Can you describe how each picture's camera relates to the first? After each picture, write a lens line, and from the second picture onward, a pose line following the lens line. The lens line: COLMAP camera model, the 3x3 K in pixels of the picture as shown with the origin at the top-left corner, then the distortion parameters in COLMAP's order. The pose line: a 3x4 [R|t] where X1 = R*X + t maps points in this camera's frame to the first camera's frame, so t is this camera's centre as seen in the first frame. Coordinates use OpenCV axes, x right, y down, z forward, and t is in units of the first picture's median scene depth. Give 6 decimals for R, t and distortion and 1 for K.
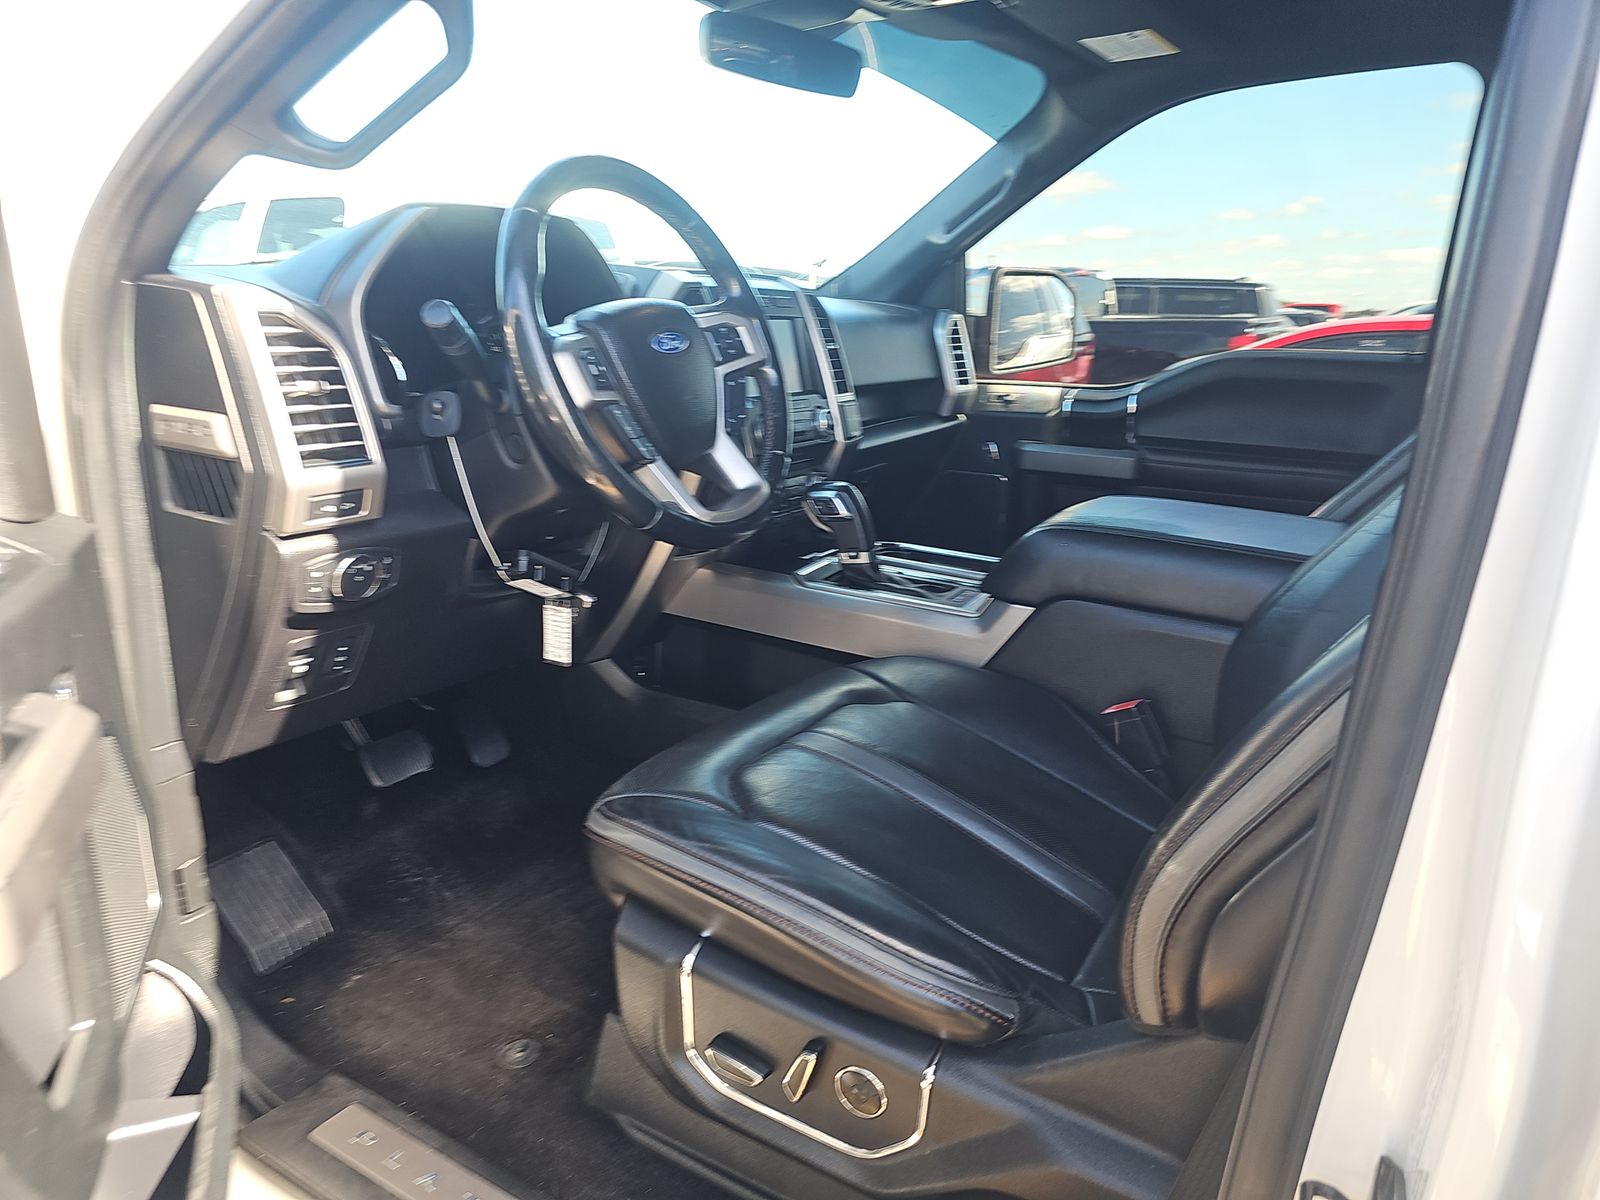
lens RADIAL K [[1057.6, 0, 777.1], [0, 1057.6, 598.1], [0, 0, 1]] dist [0.055887, 0.001555]
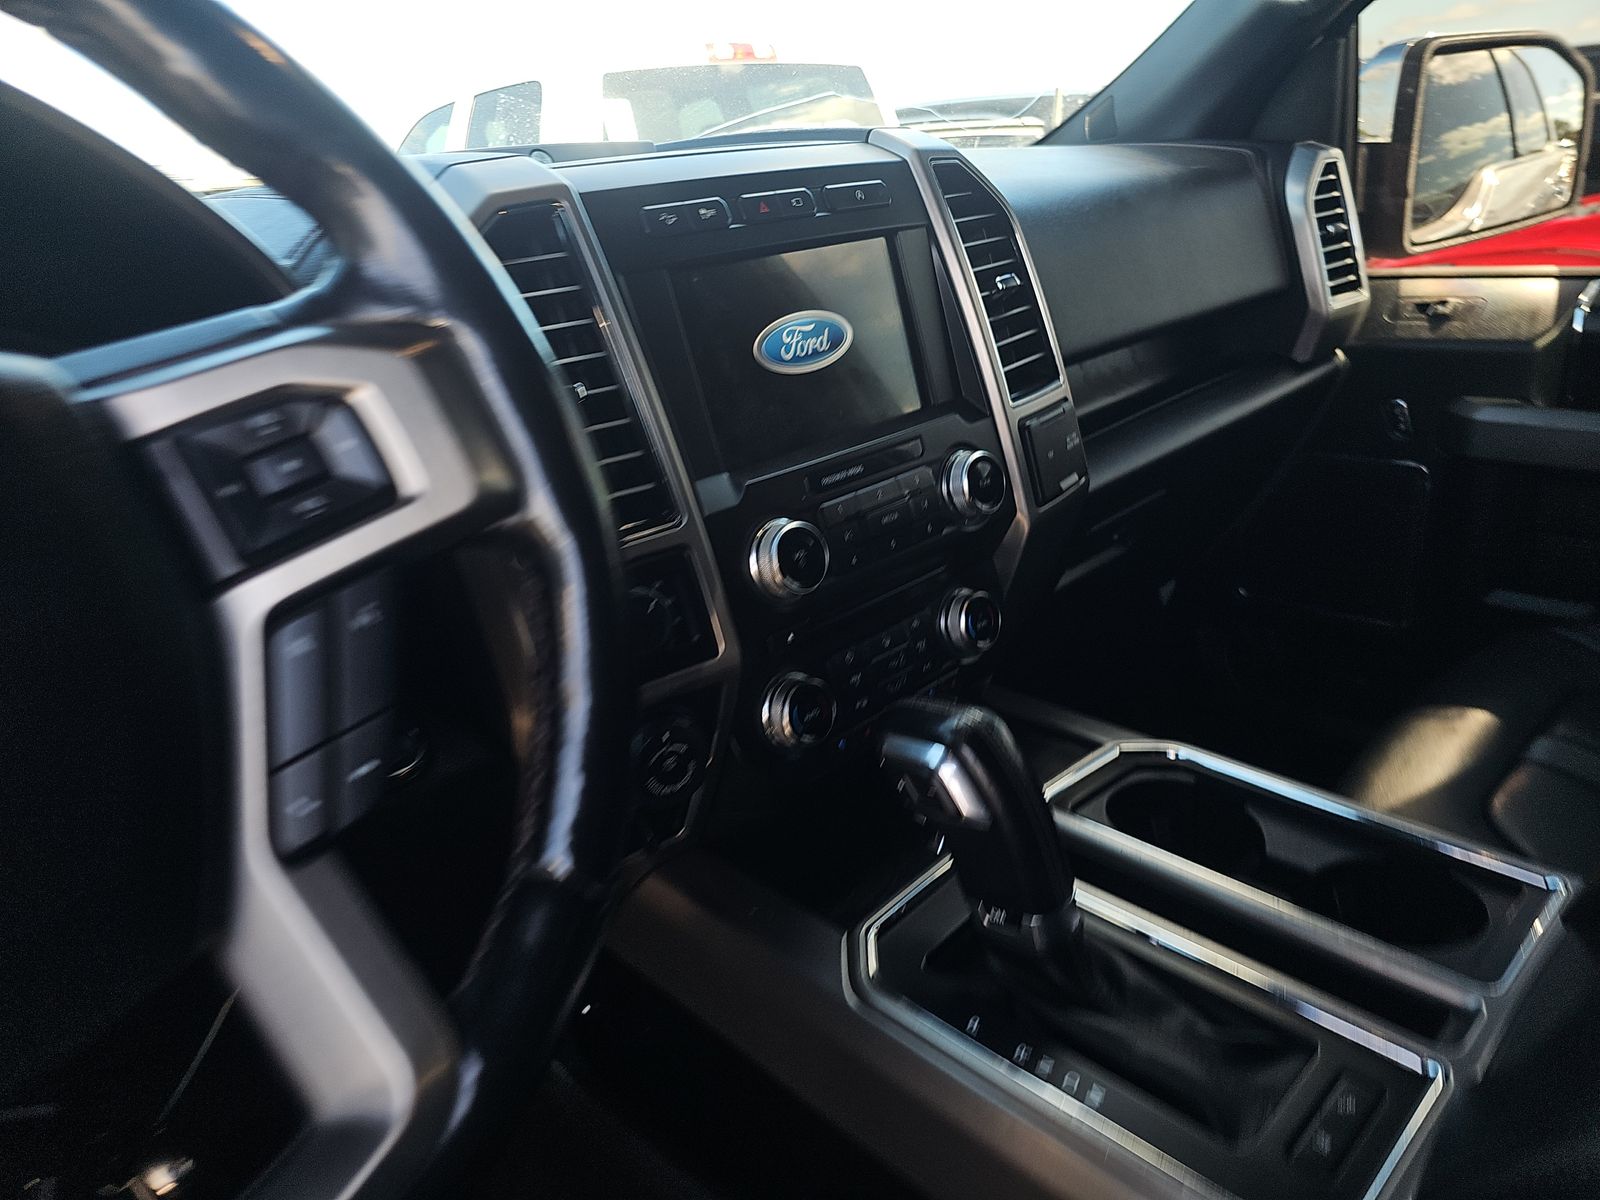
lens RADIAL K [[1062.9, 0, 801.0], [0, 1062.9, 608.1], [0, 0, 1]] dist [0.098711, -0.106820]
pose [[0.960343, 0.000287, -0.278821, 0.077162], [0.036002, 0.991500, 0.125022, -0.135814], [0.276487, -0.130103, 0.952170, 0.451792]]
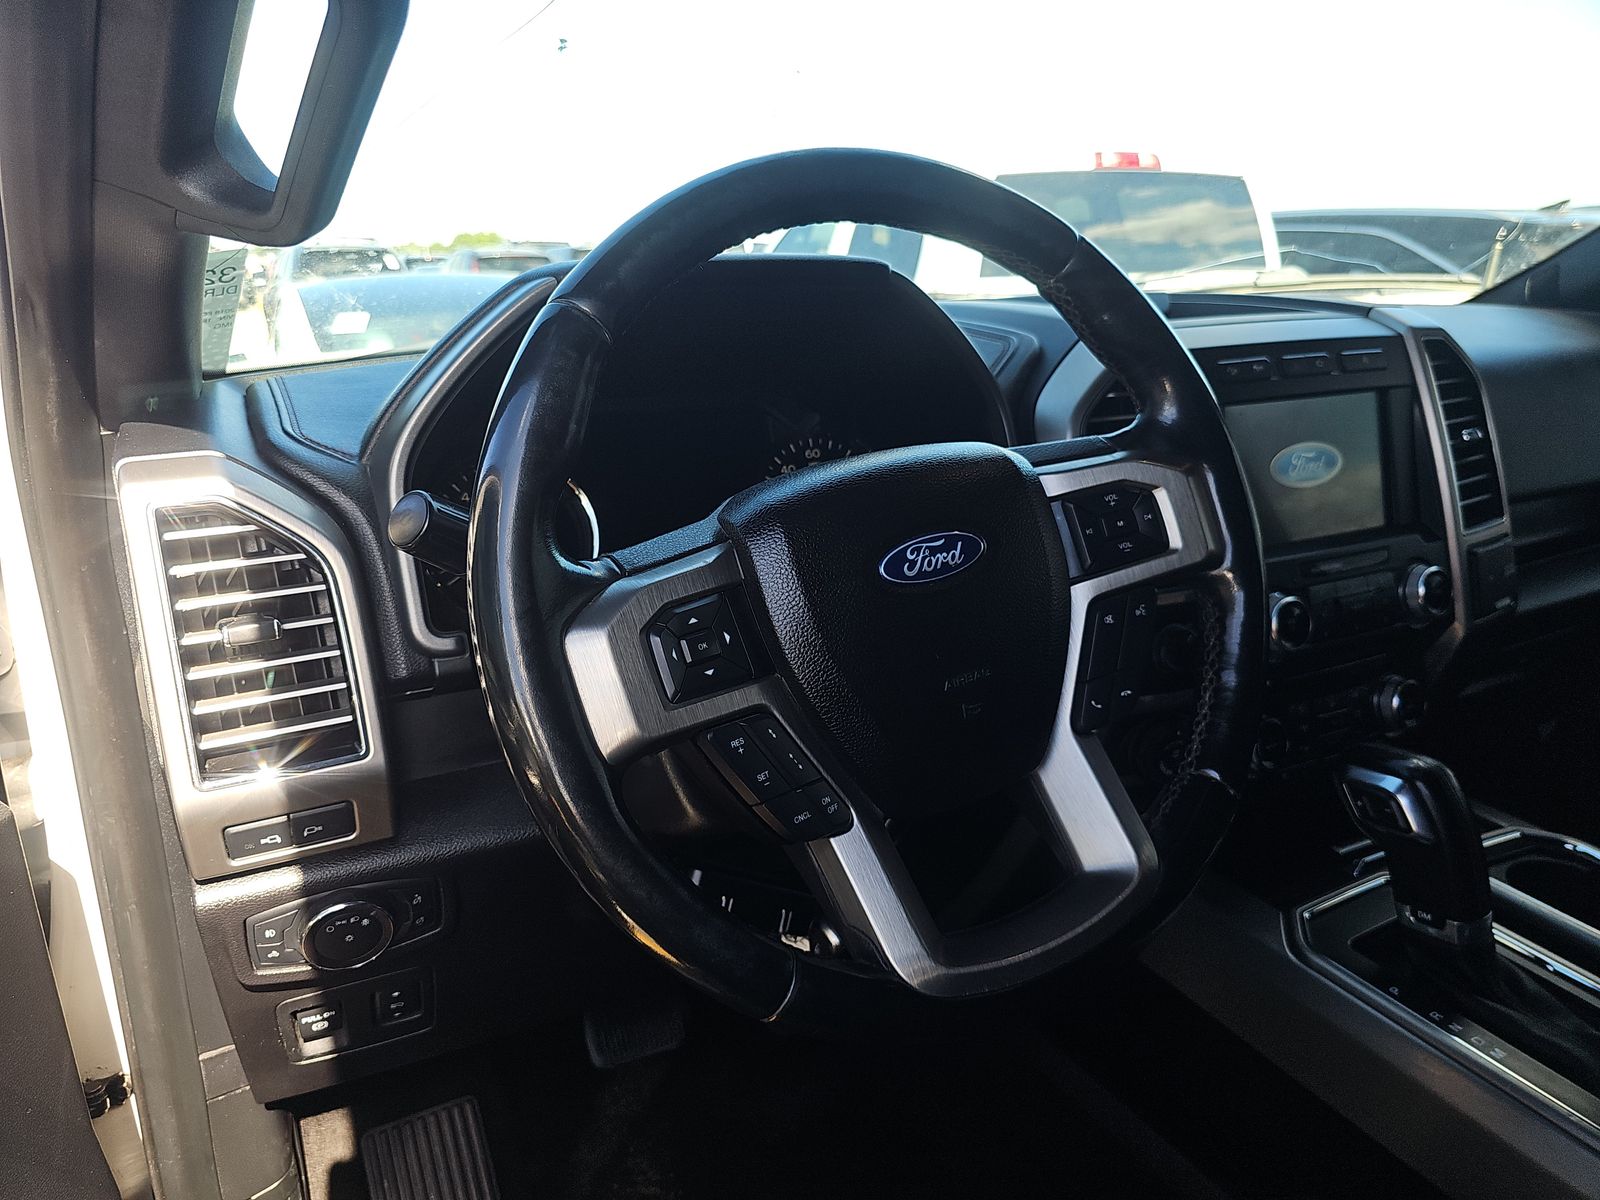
lens RADIAL K [[1086.2, 0, 800.0], [0, 1086.2, 600.0], [0, 0, 1]] dist [0.052566, -0.041016]
pose [[0.855188, 0.126580, -0.502623, 0.043402], [-0.109145, 0.991956, 0.064107, -0.128251], [0.506695, 0.000035, 0.862125, 0.299128]]
